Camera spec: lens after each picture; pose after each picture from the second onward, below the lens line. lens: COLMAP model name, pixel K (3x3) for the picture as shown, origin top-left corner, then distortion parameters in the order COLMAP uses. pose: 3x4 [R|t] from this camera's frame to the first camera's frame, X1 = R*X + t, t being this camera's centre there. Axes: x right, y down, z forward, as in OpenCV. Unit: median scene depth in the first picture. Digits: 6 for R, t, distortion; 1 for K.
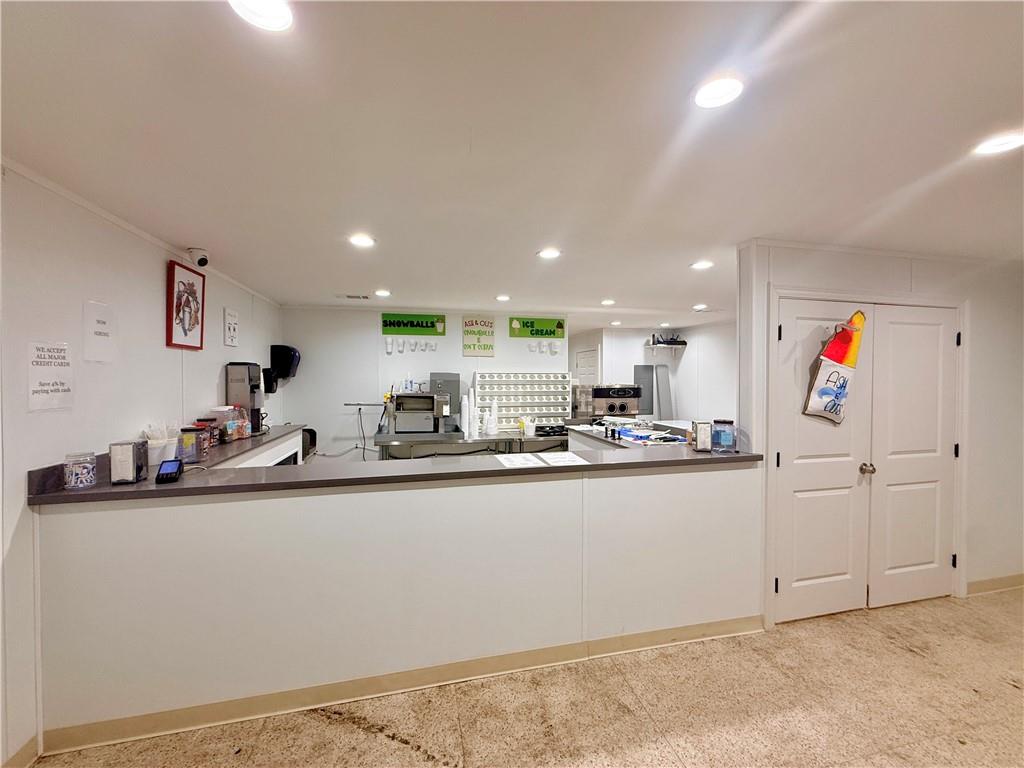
lens RADIAL K [[407.7, 0, 510.4], [0, 407.7, 384.5], [0, 0, 1]] dist [-0.000582, -0.000073]
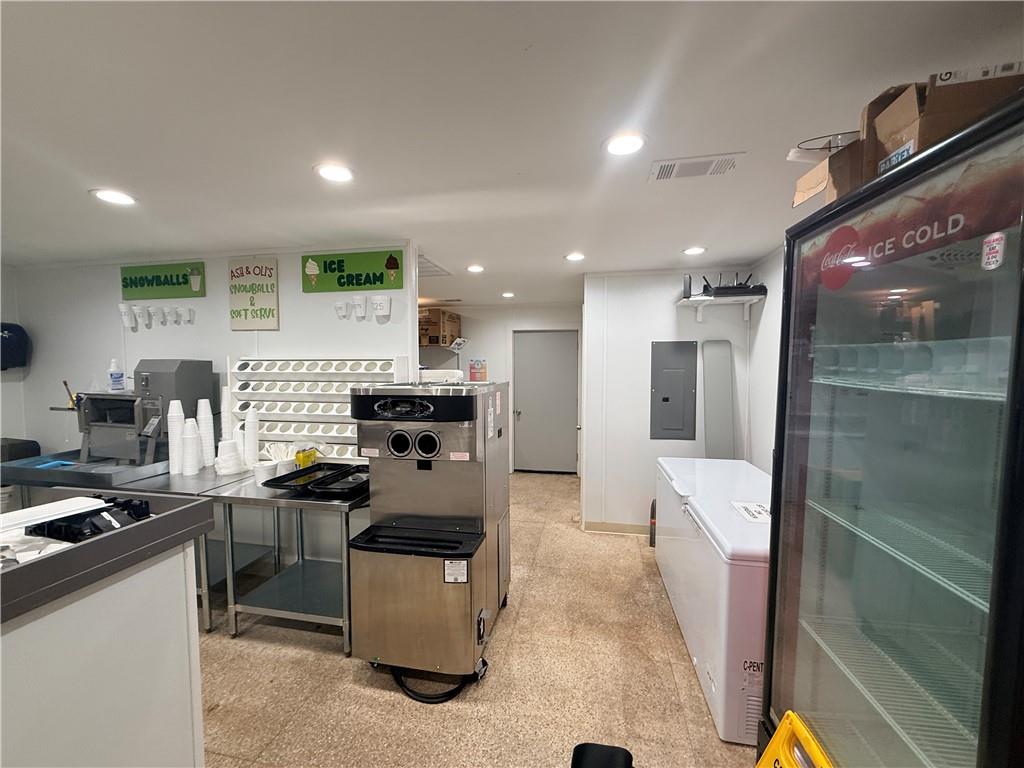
lens RADIAL K [[407.7, 0, 510.5], [0, 407.7, 385.0], [0, 0, 1]] dist [-0.000582, -0.000073]
pose [[0.911027, 0.020458, -0.411838, 0.525150], [-0.005644, 0.999294, 0.037154, -0.016845], [0.412308, -0.031524, 0.910499, 0.680720]]
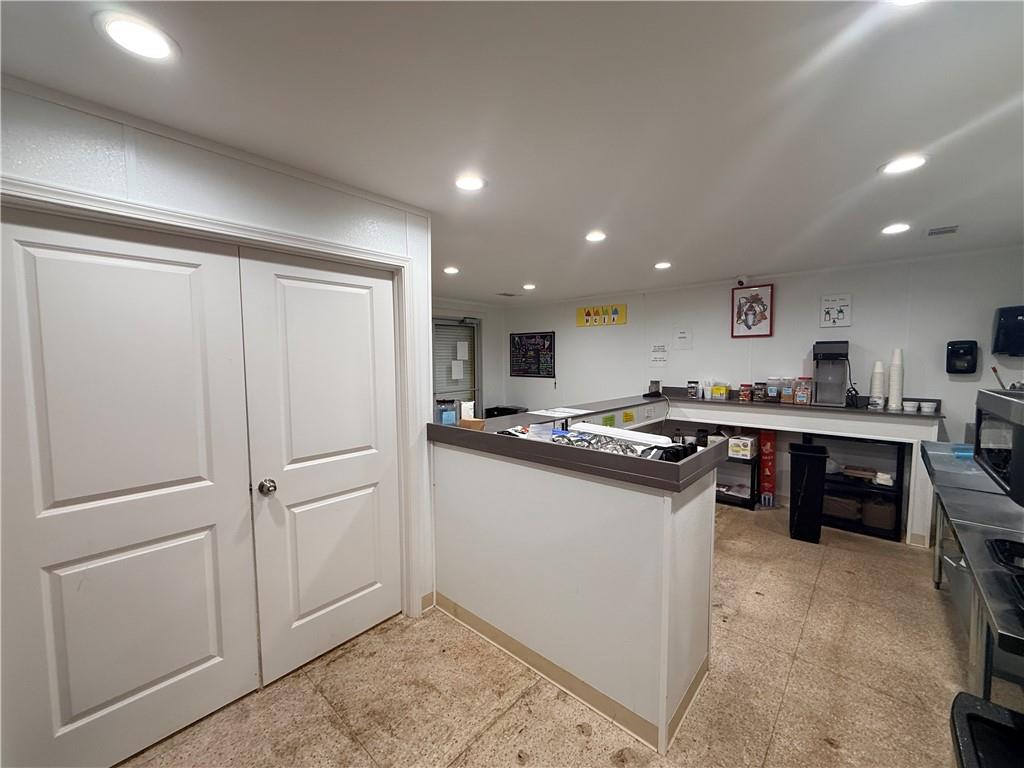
lens RADIAL K [[407.7, 0, 512.1], [0, 407.7, 382.2], [0, 0, 1]] dist [-0.000582, -0.000073]
pose [[-0.820301, 0.038156, -0.570658, 0.508959], [-0.003819, 0.997384, 0.072178, -0.013585], [0.571919, 0.061387, -0.818010, 1.014078]]
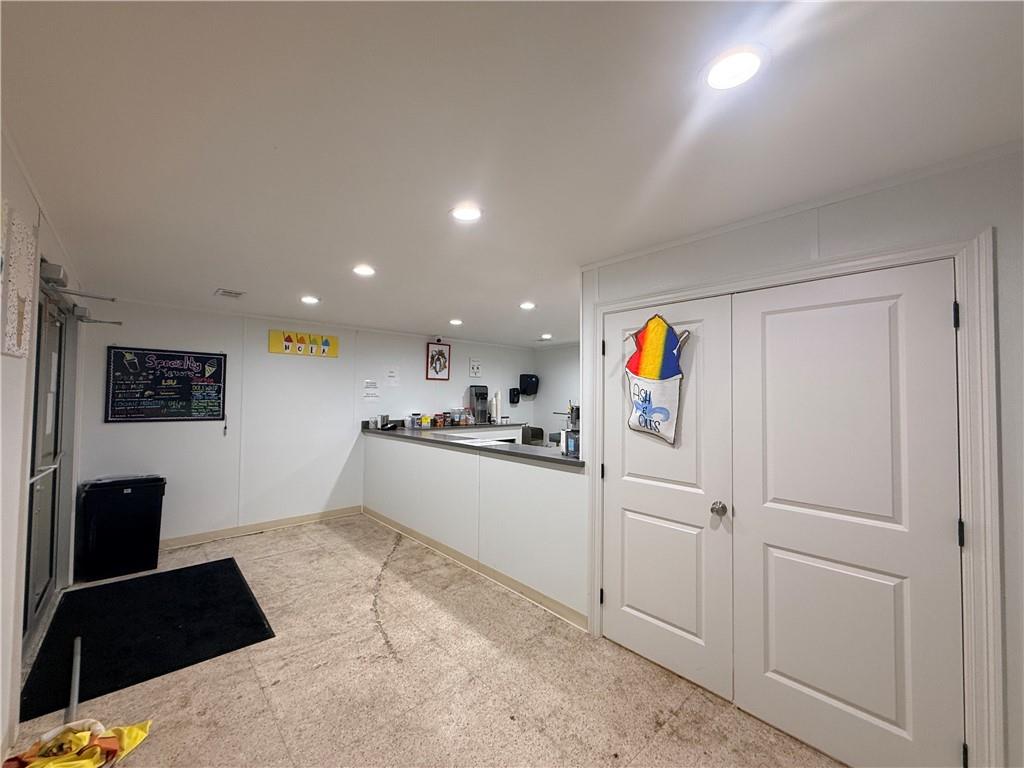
lens RADIAL K [[407.7, 0, 509.1], [0, 407.7, 384.2], [0, 0, 1]] dist [-0.000582, -0.000073]
pose [[0.484986, -0.021675, -0.874253, 0.754859], [-0.023404, 0.999013, -0.037751, 0.005619], [0.874208, 0.038770, 0.484001, 0.151909]]
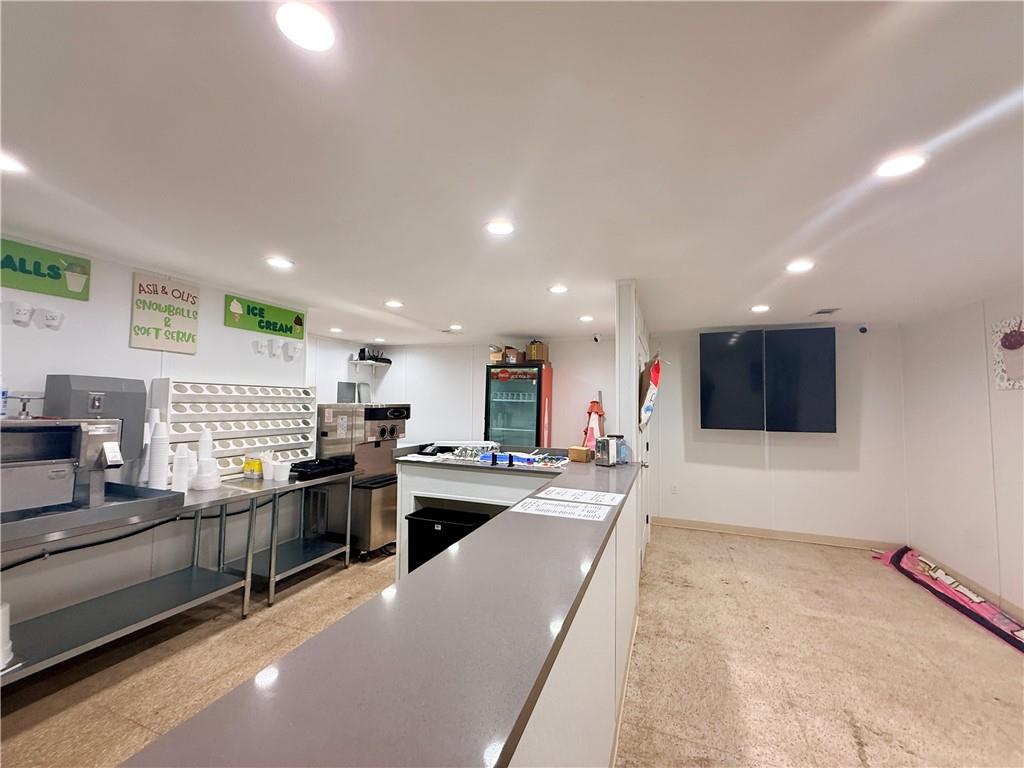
lens RADIAL K [[407.7, 0, 512.3], [0, 407.7, 384.5], [0, 0, 1]] dist [-0.000582, -0.000073]
pose [[0.561838, 0.045847, 0.825976, -0.290845], [-0.001051, 0.998502, -0.054709, 0.006729], [-0.827247, 0.029870, 0.561044, 0.325645]]
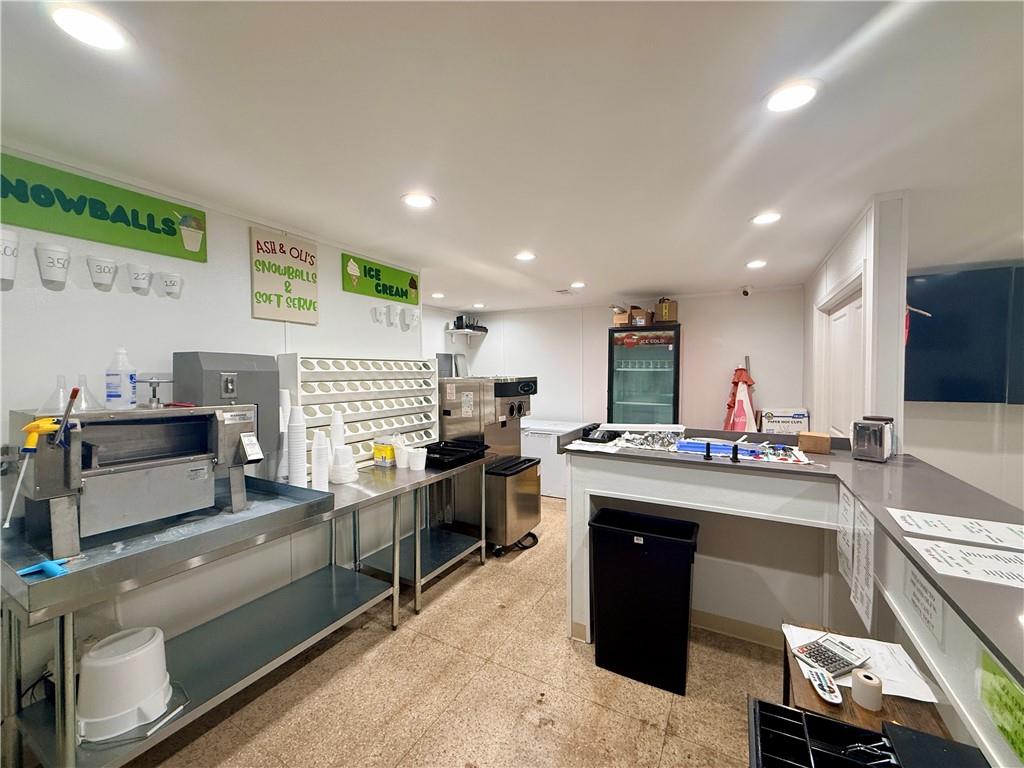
lens RADIAL K [[407.7, 0, 511.7], [0, 407.7, 384.9], [0, 0, 1]] dist [-0.000582, -0.000073]
pose [[0.671247, -0.028408, 0.740690, -0.277160], [0.017567, 0.999594, 0.022418, -0.001744], [-0.741026, -0.002036, 0.671473, 0.531887]]
